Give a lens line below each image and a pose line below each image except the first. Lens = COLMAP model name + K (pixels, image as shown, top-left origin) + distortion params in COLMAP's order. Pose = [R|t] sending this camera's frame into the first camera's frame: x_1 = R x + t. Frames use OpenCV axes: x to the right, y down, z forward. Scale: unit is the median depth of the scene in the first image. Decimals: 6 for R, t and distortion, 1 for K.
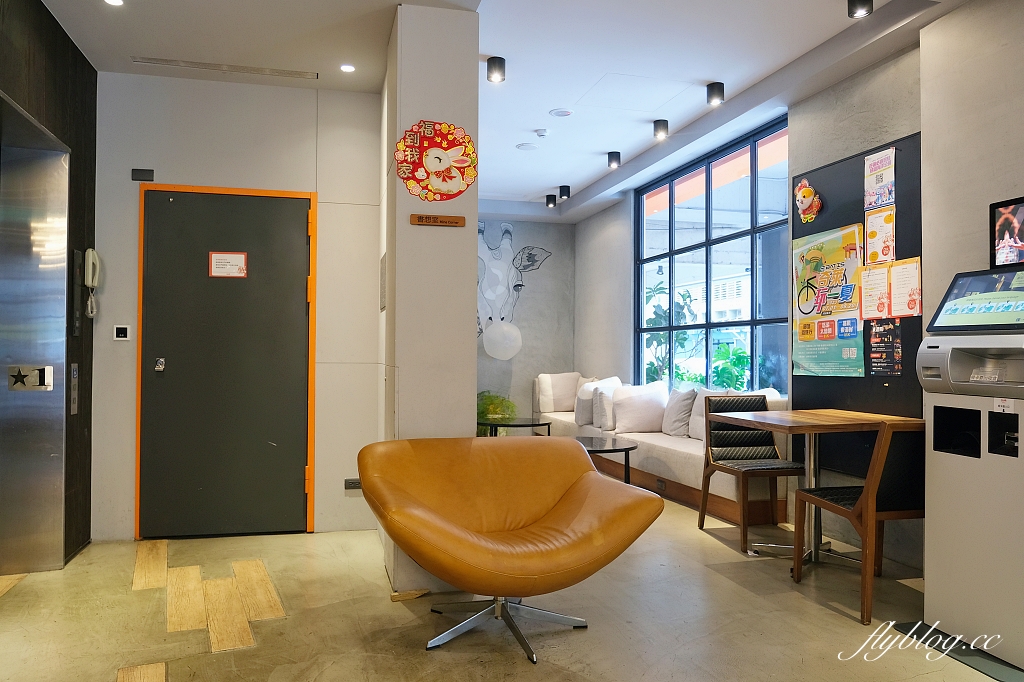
lens RADIAL K [[689.0, 0, 511.9], [0, 689.0, 345.4], [0, 0, 1]] dist [-0.042925, -0.001029]
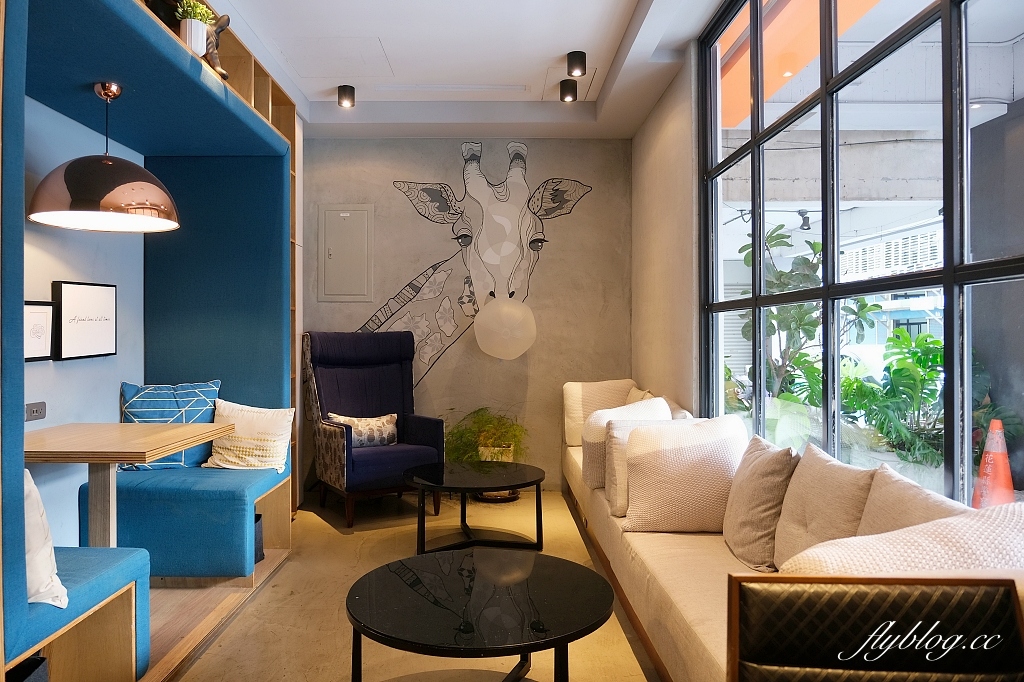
lens RADIAL K [[689.0, 0, 509.3], [0, 689.0, 335.8], [0, 0, 1]] dist [-0.042925, -0.001029]
pose [[0.971222, -0.008126, -0.238038, 0.134889], [0.010330, 0.999915, 0.008012, -0.005397], [0.237952, -0.010240, 0.971223, 0.384357]]
